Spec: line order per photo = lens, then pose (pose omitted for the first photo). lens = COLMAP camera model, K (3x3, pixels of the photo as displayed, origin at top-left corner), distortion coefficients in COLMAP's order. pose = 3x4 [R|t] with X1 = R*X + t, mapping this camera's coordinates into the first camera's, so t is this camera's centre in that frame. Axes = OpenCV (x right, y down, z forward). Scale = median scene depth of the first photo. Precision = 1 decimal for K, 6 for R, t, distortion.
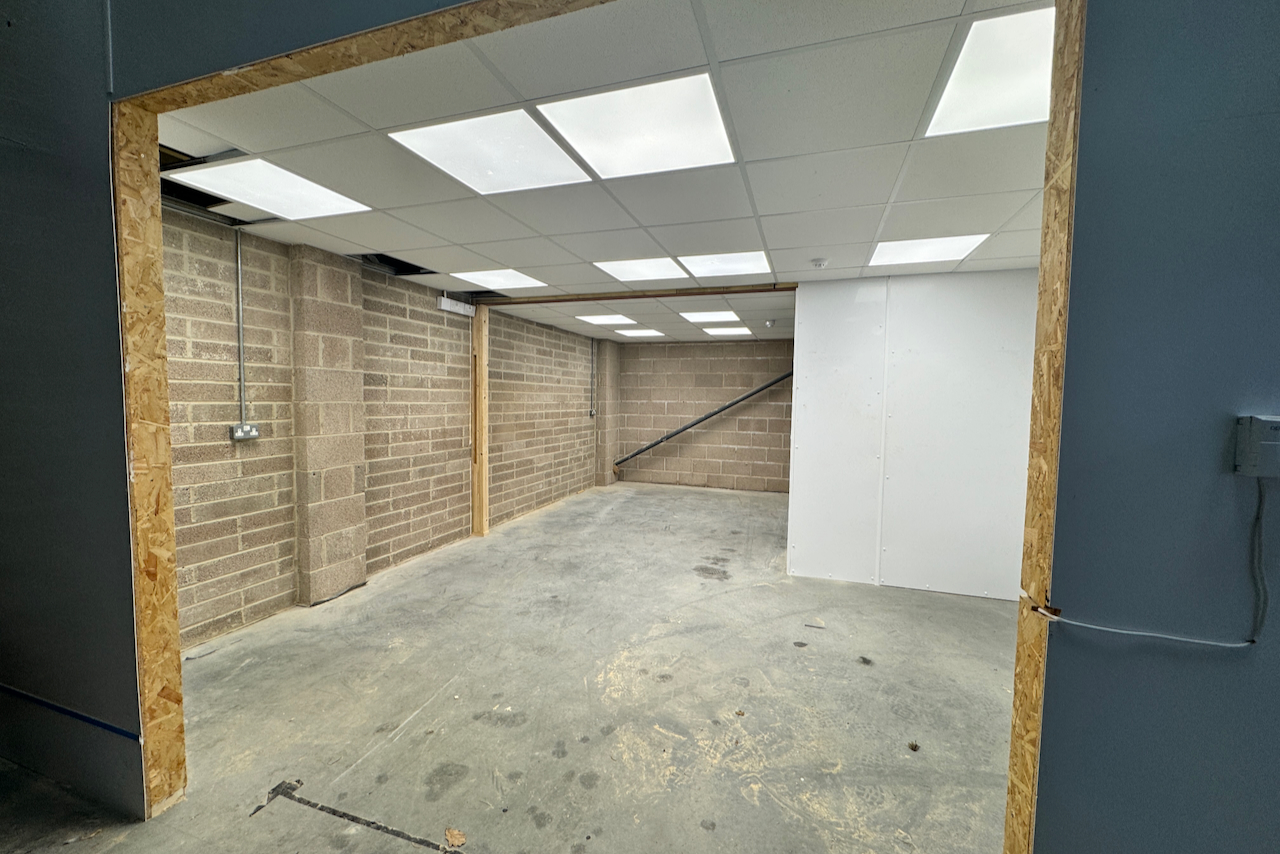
lens RADIAL K [[507.4, 0, 640.0], [0, 507.4, 427.0], [0, 0, 1]] dist [0.000933, -0.000062]
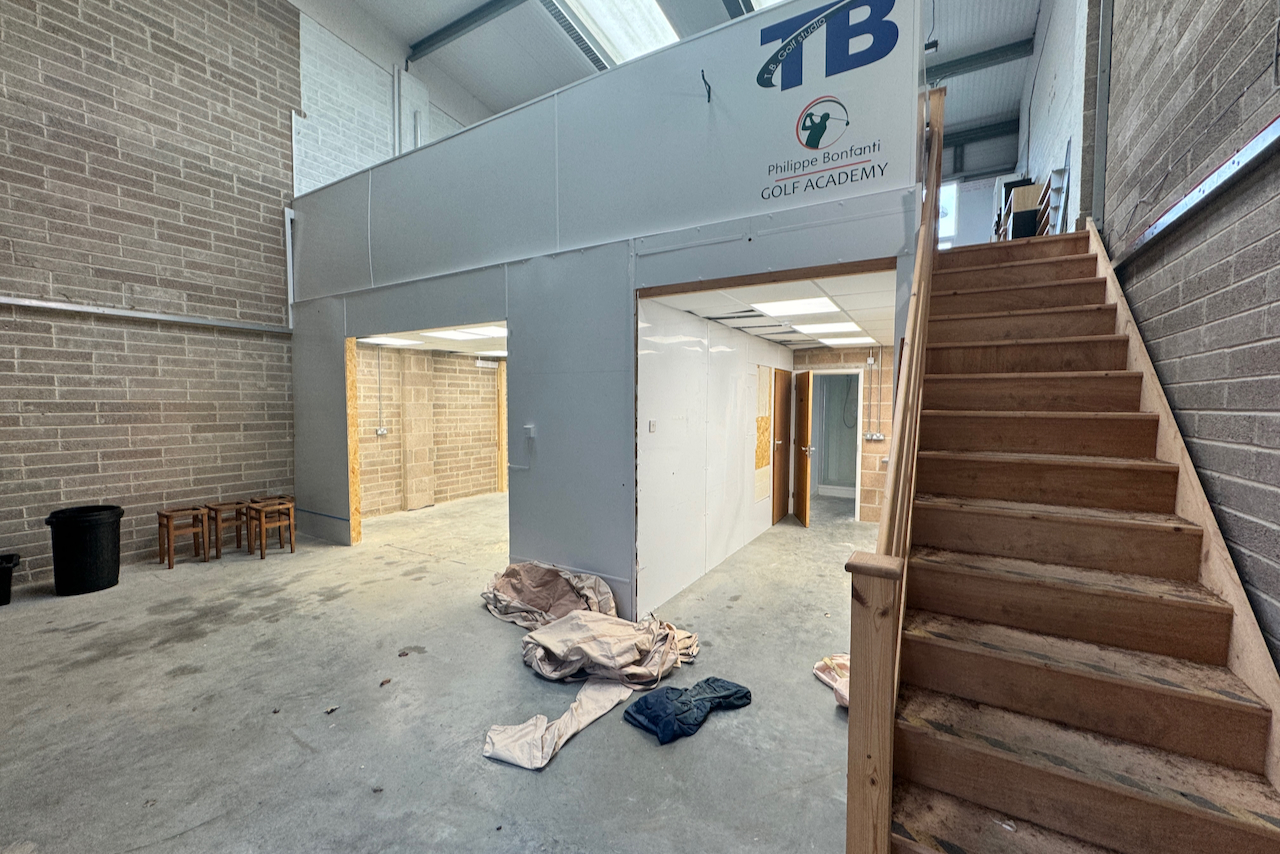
lens RADIAL K [[507.4, 0, 640.0], [0, 507.4, 427.0], [0, 0, 1]] dist [0.000933, -0.000062]
pose [[0.977093, 0.000356, -0.212811, 0.739130], [-0.002359, 0.999955, -0.009157, 0.006590], [0.212798, 0.009450, 0.977050, -0.864600]]
